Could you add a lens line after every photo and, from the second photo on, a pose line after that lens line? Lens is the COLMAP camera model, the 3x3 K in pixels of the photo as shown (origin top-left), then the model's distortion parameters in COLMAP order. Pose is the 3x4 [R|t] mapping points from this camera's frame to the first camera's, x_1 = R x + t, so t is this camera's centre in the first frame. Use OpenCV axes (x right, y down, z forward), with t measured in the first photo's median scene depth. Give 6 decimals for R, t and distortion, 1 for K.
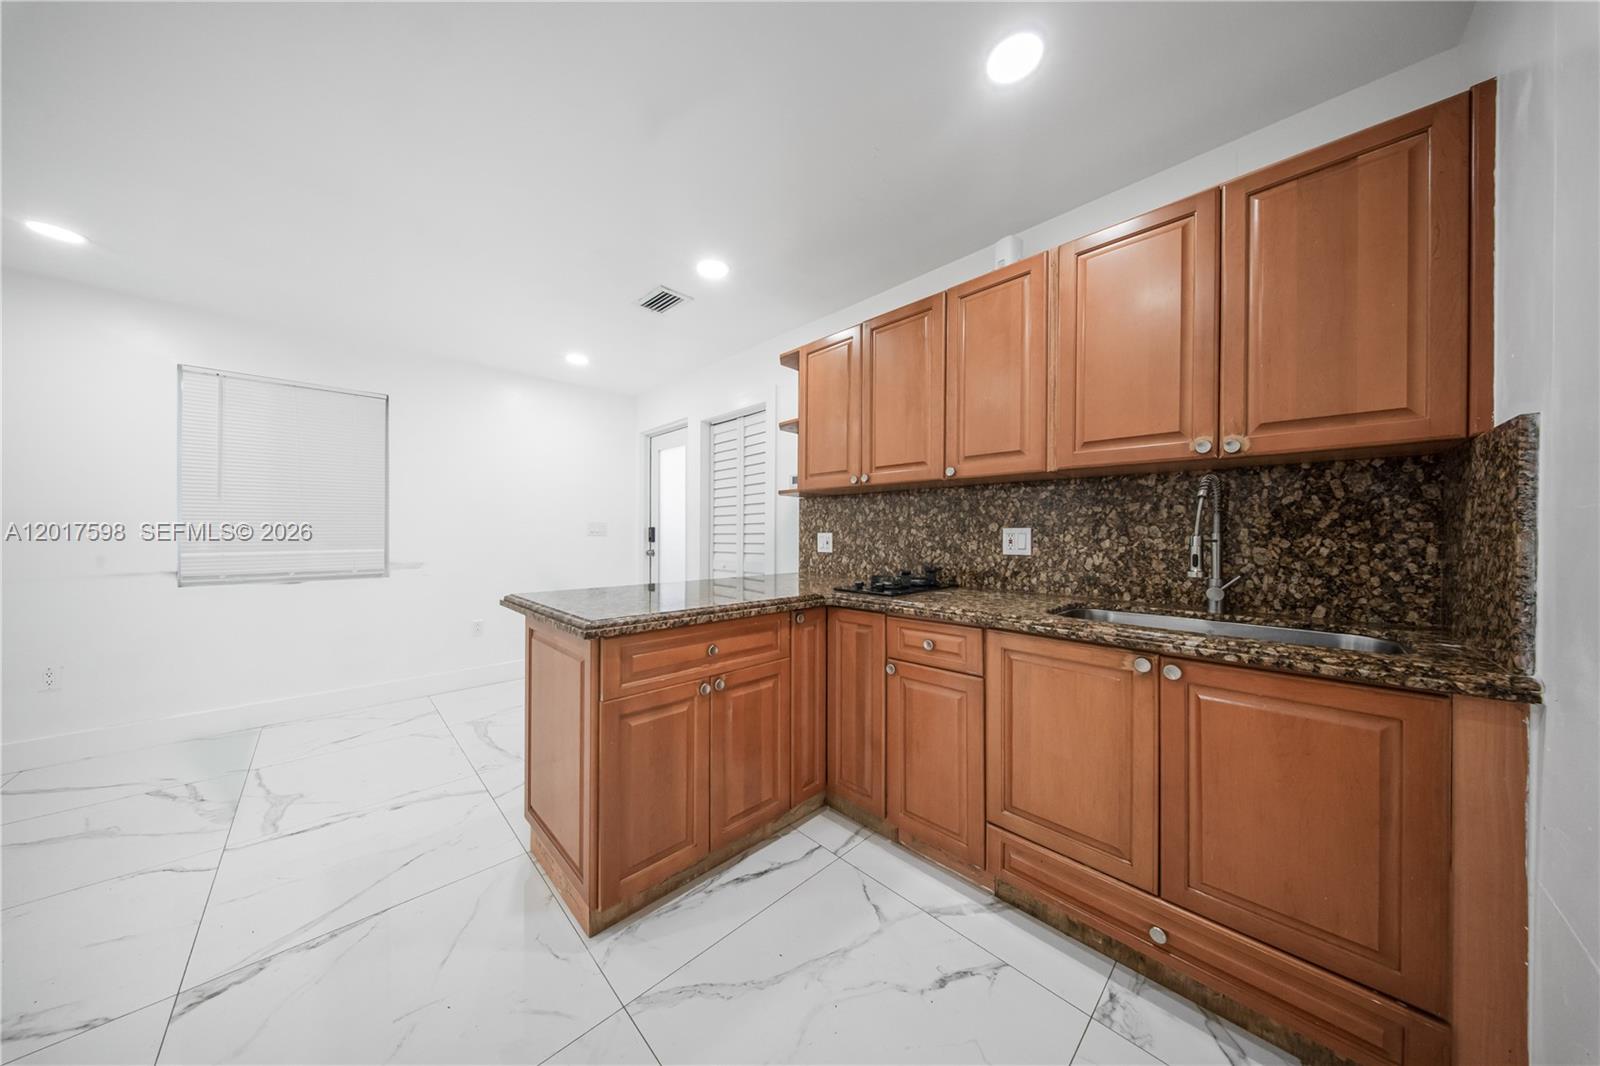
lens RADIAL K [[485.3, 0, 812.5], [0, 485.3, 534.8], [0, 0, 1]] dist [-0.001604, -0.001826]
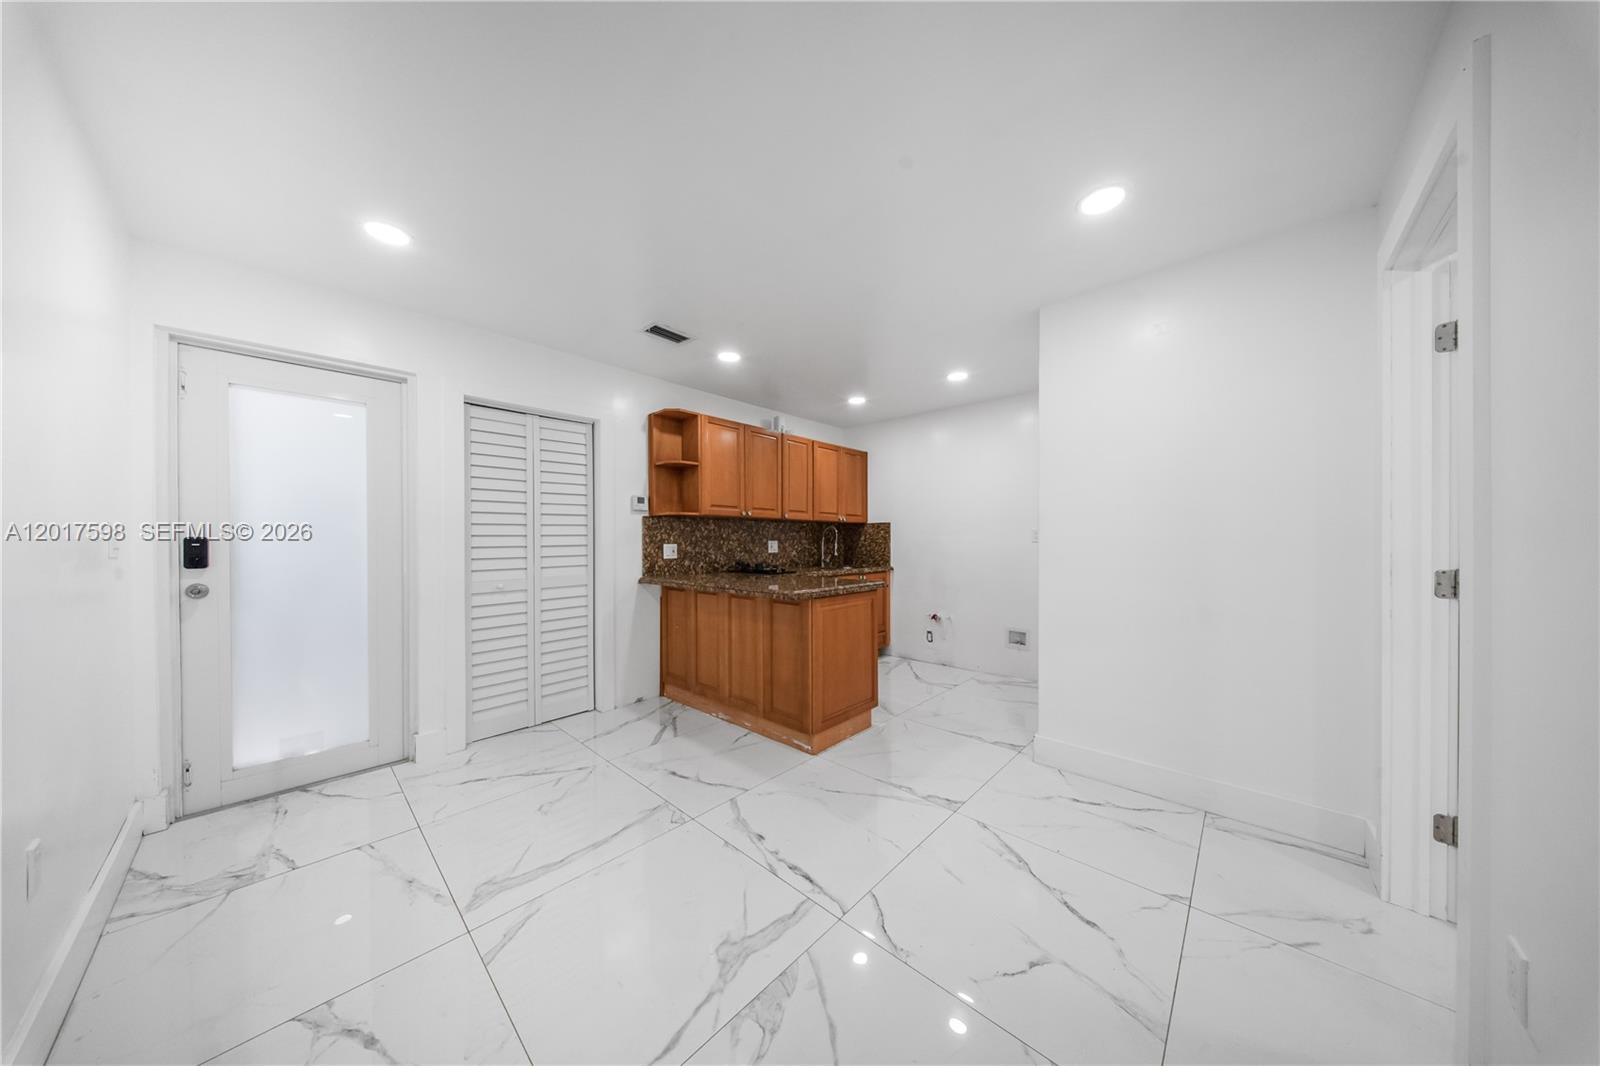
lens RADIAL K [[485.3, 0, 784.3], [0, 485.3, 545.3], [0, 0, 1]] dist [-0.001604, -0.001826]
pose [[-0.021198, -0.011622, 0.999708, -1.433695], [0.008200, 0.999897, 0.011798, -0.014919], [-0.999742, 0.008447, -0.021100, 0.773095]]
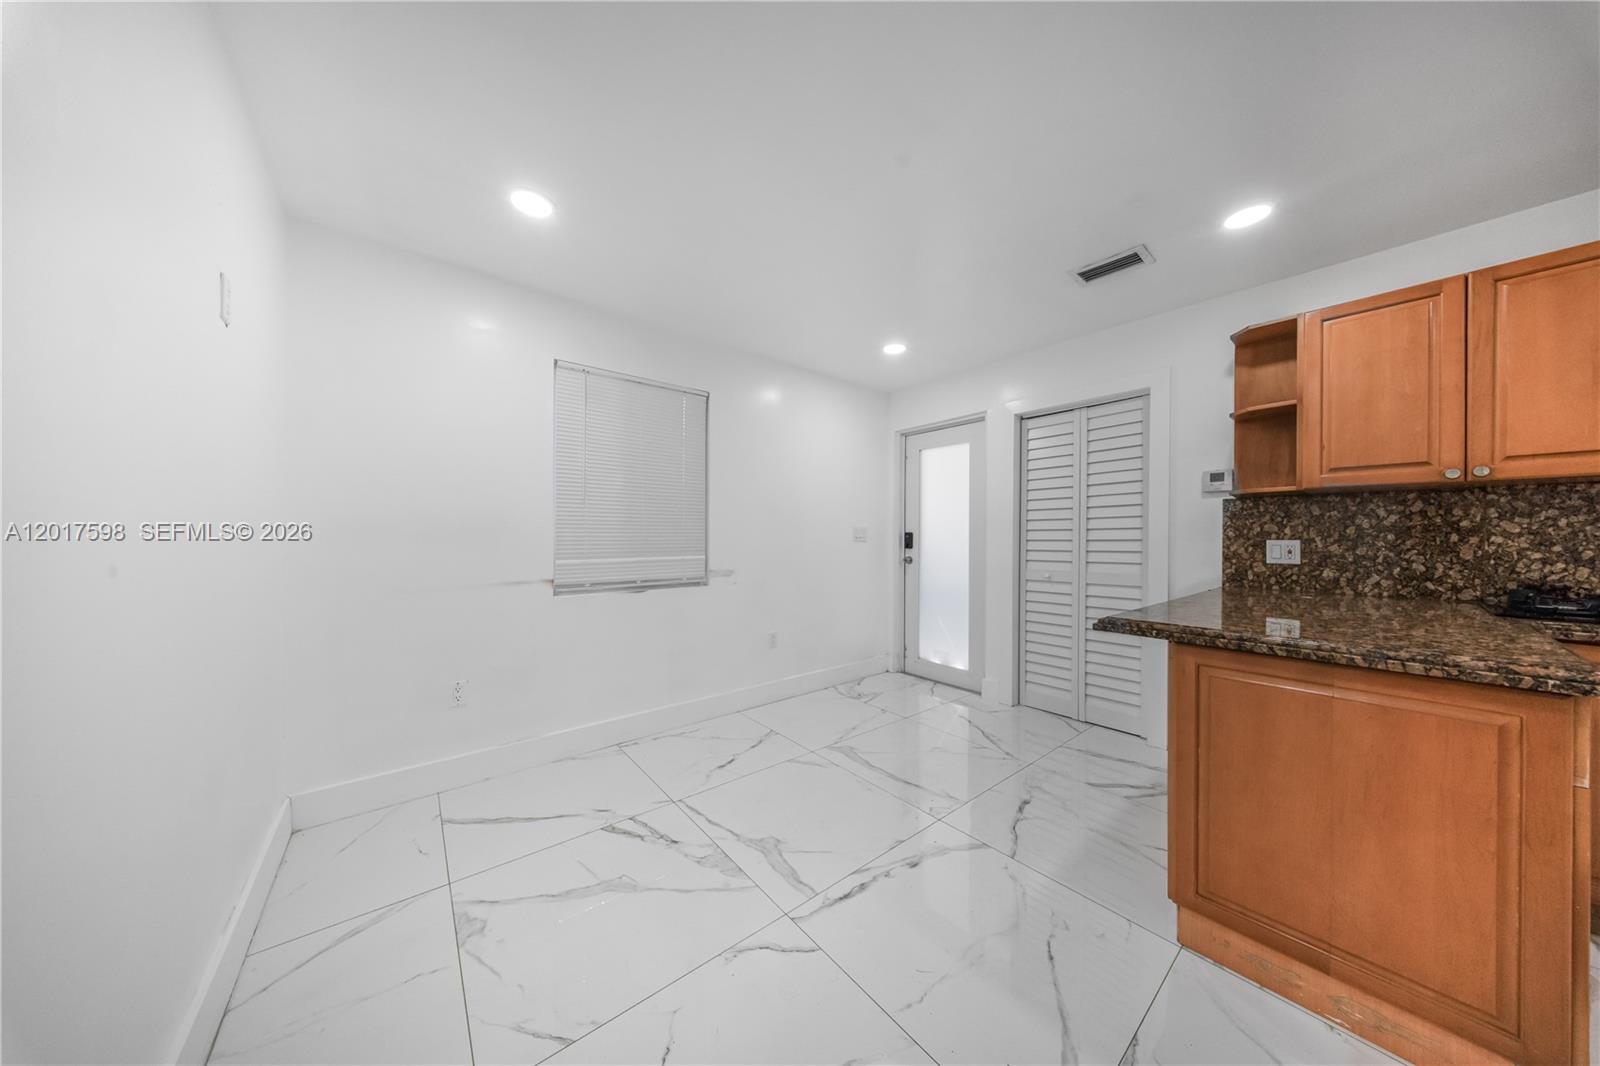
lens RADIAL K [[485.3, 0, 812.8], [0, 485.3, 537.8], [0, 0, 1]] dist [-0.001604, -0.001826]
pose [[0.995469, 0.002173, -0.095059, -0.754936], [-0.002458, 0.999993, -0.002884, -0.003734], [0.095052, 0.003104, 0.995467, 0.108413]]
